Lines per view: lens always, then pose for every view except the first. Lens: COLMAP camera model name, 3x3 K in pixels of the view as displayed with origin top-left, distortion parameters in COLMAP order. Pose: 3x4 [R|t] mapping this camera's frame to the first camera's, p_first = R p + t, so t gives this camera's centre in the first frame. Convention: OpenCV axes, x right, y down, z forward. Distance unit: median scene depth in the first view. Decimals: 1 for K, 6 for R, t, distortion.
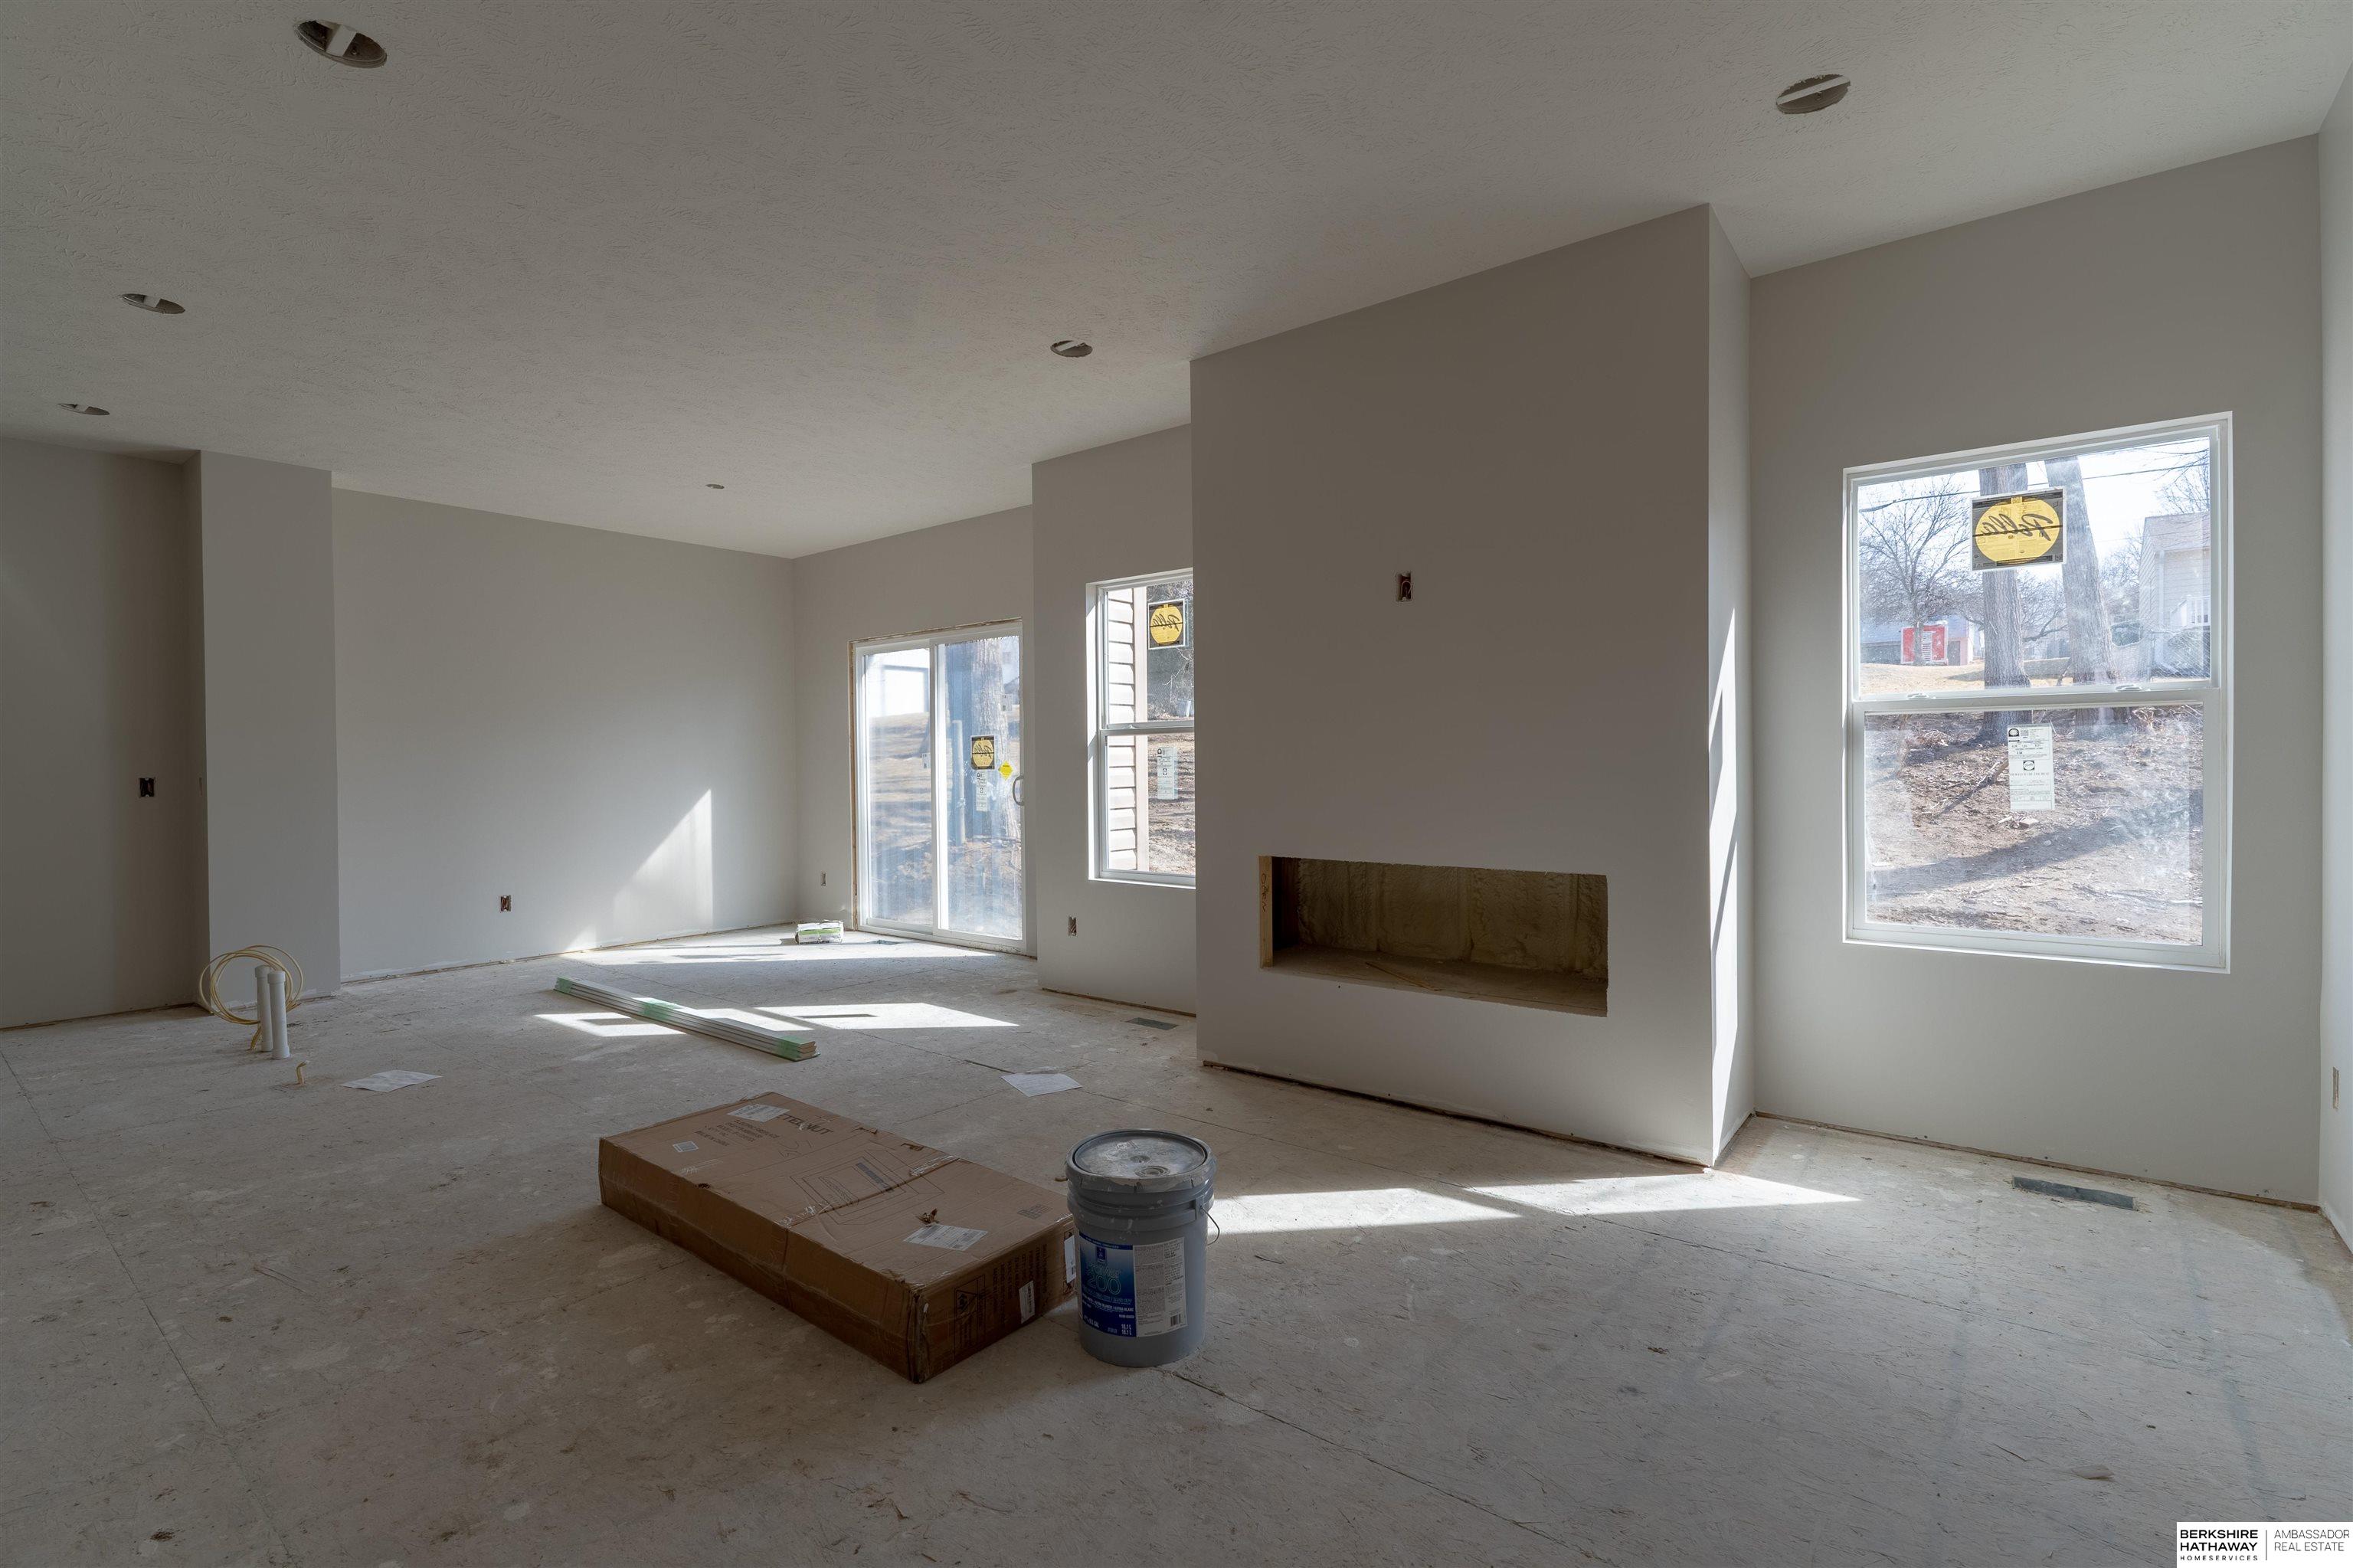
lens RADIAL K [[1076.0, 0, 1173.0], [0, 1076.0, 776.7], [0, 0, 1]] dist [-0.005560, 0.000112]
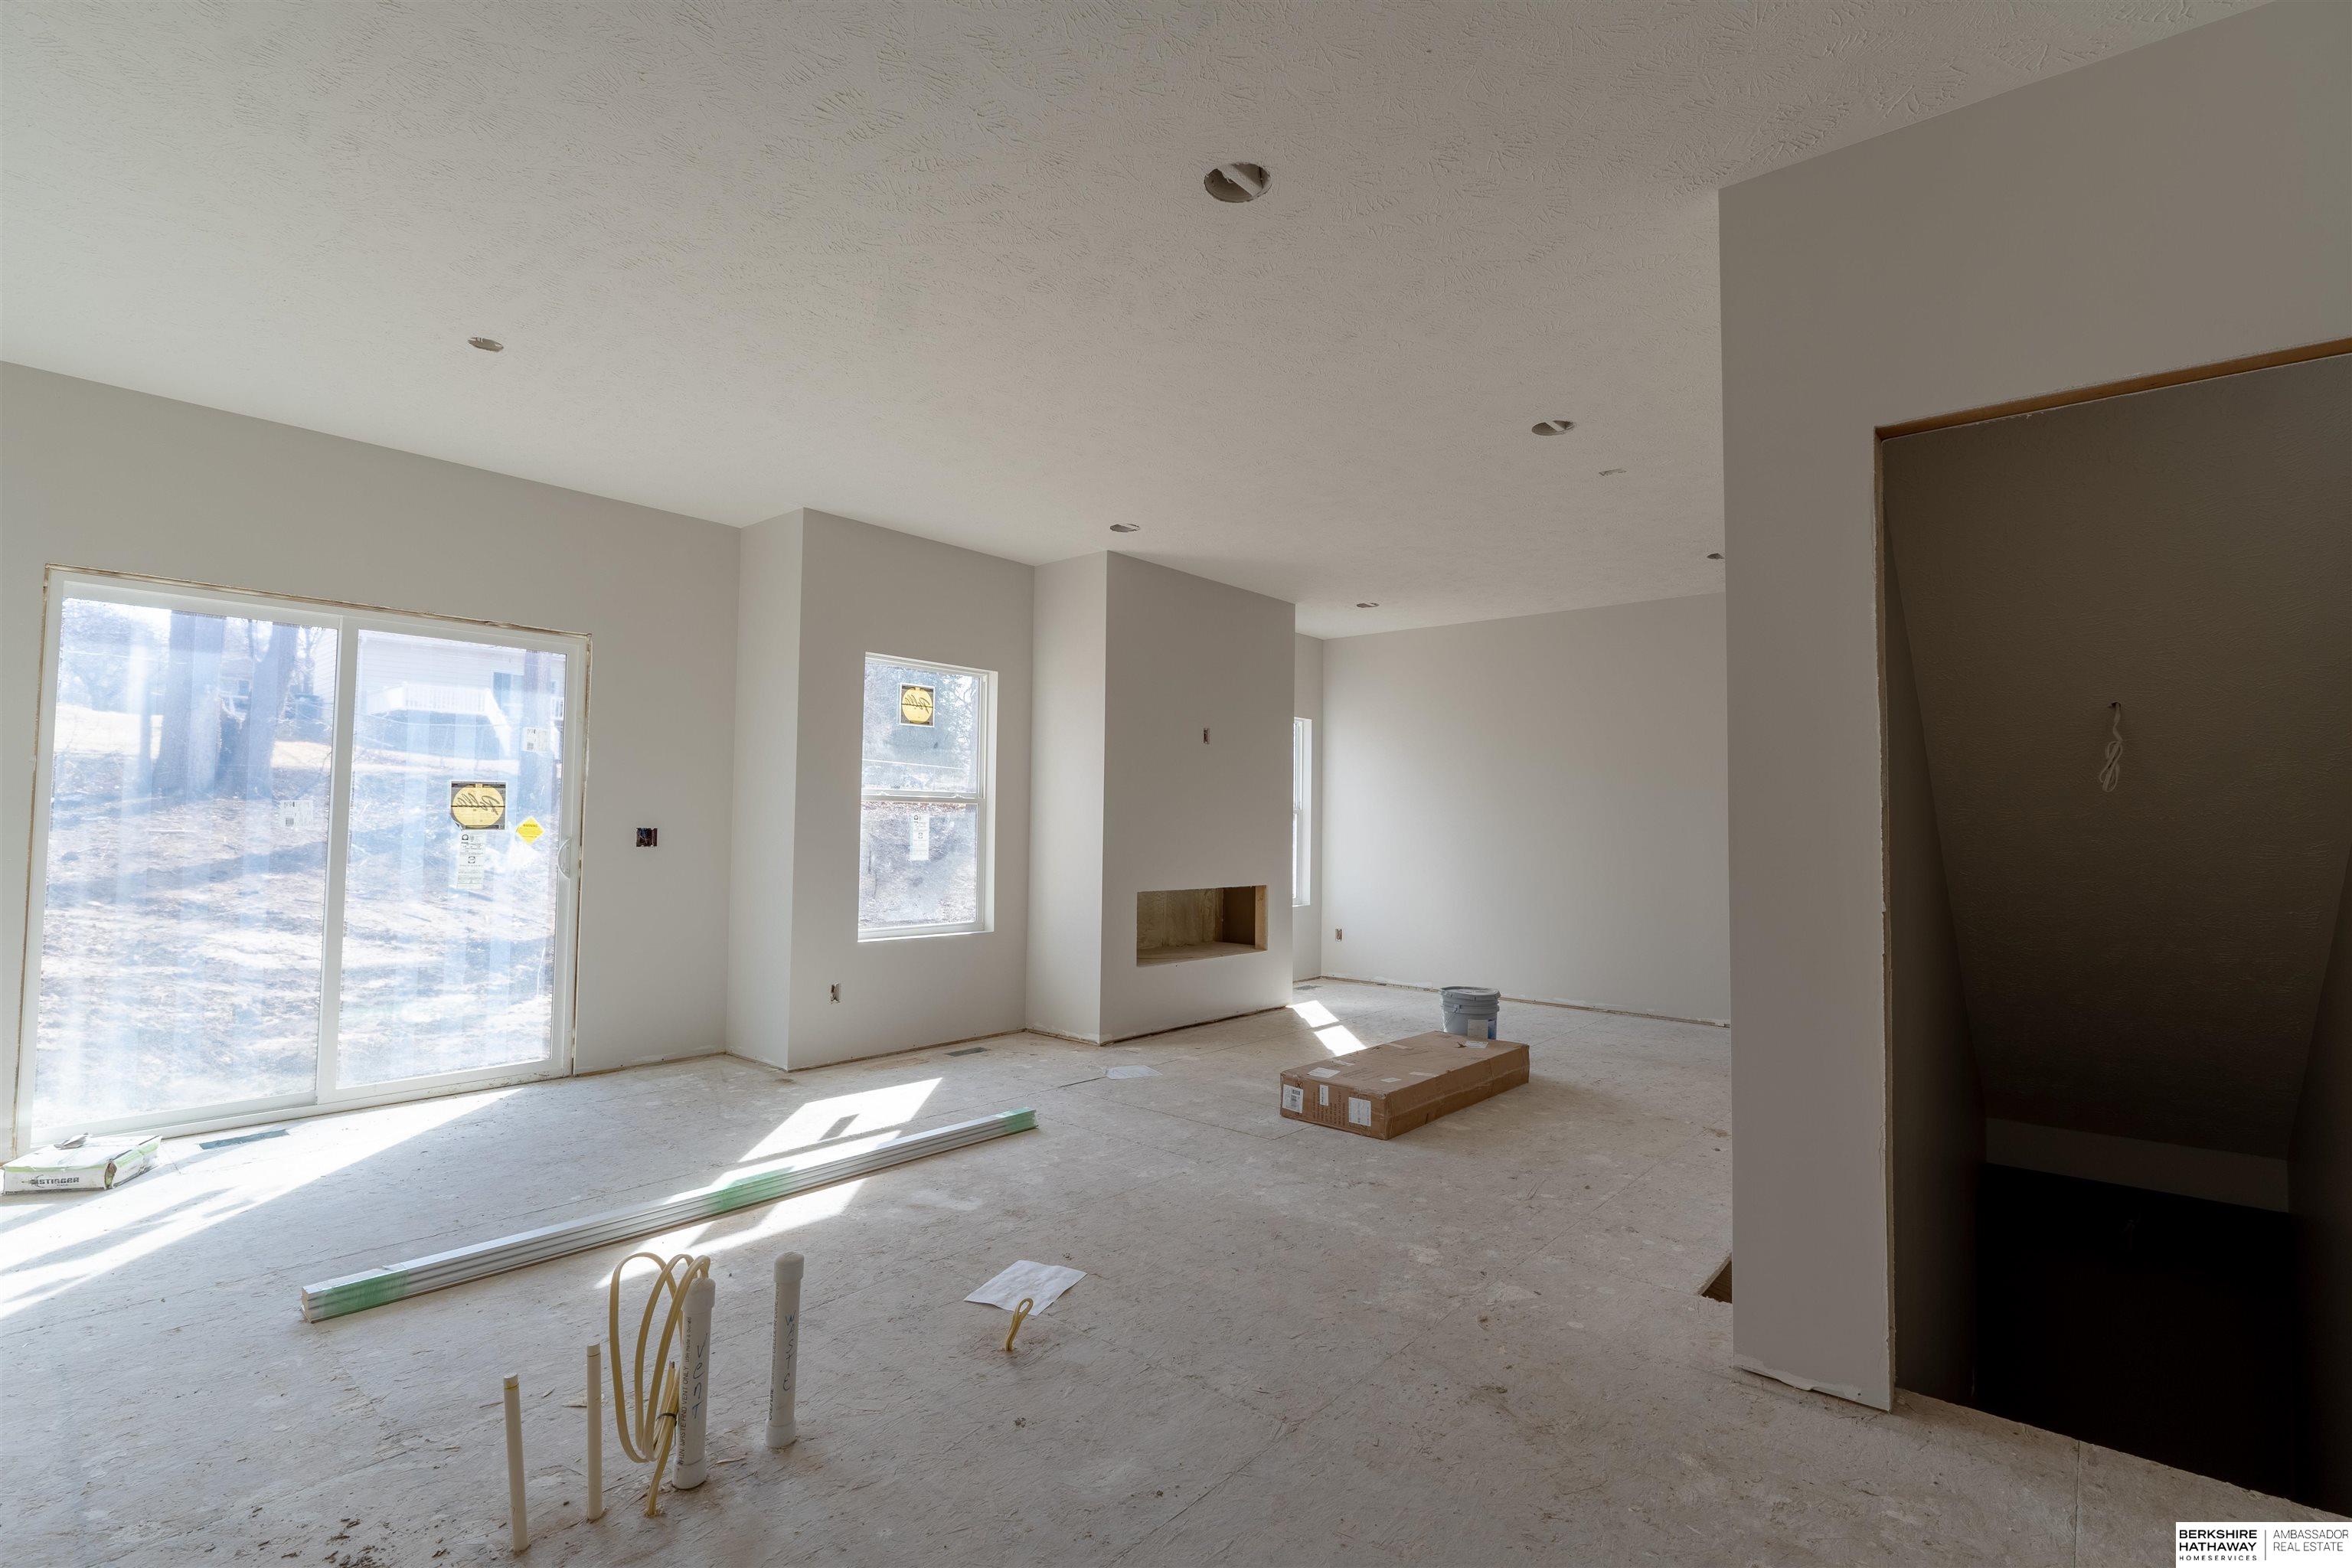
lens RADIAL K [[1075.5, 0, 1172.5], [0, 1075.5, 776.7], [0, 0, 1]] dist [-0.005560, 0.000112]
pose [[0.035557, 0.056775, 0.997754, -1.452476], [-0.000606, 0.998386, -0.056789, -0.003182], [-0.999367, 0.001414, 0.035534, 0.896107]]
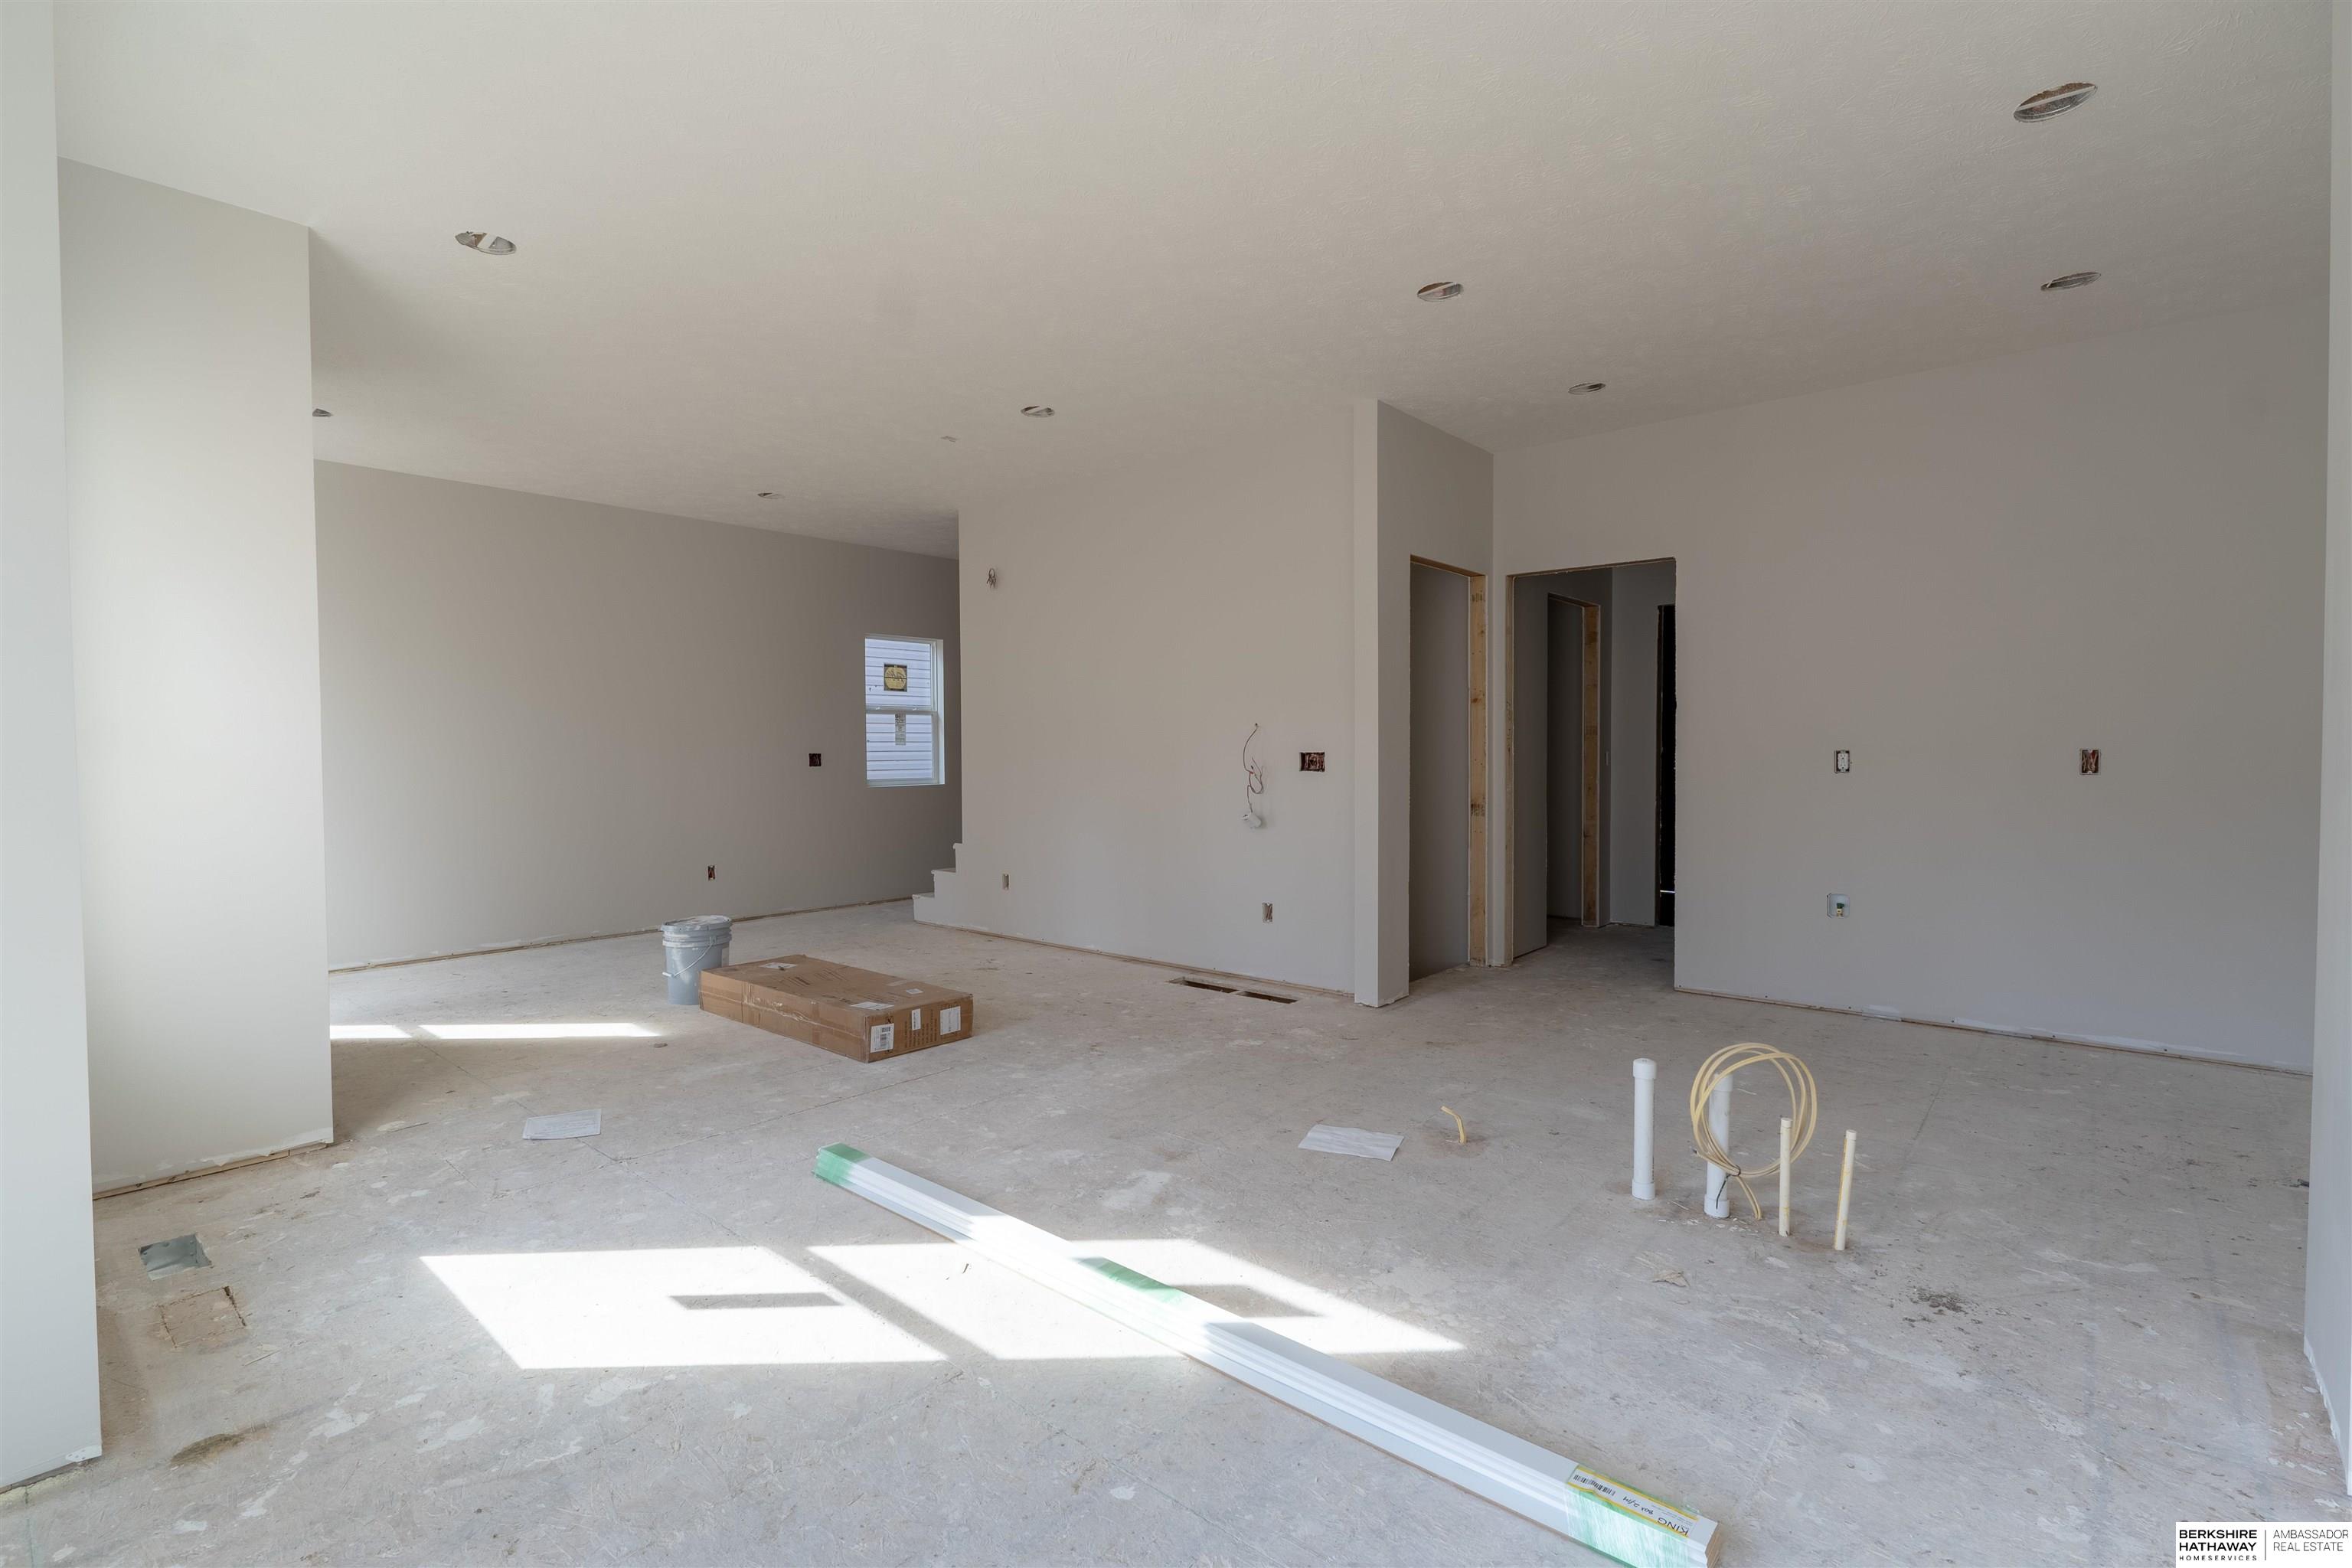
lens RADIAL K [[1075.5, 0, 1172.5], [0, 1075.5, 776.7], [0, 0, 1]] dist [-0.005560, 0.000112]
pose [[-0.998965, 0.015113, 0.042892, -0.644778], [0.016806, 0.999082, 0.039393, -0.018586], [-0.042257, 0.040073, -0.998303, 1.812777]]
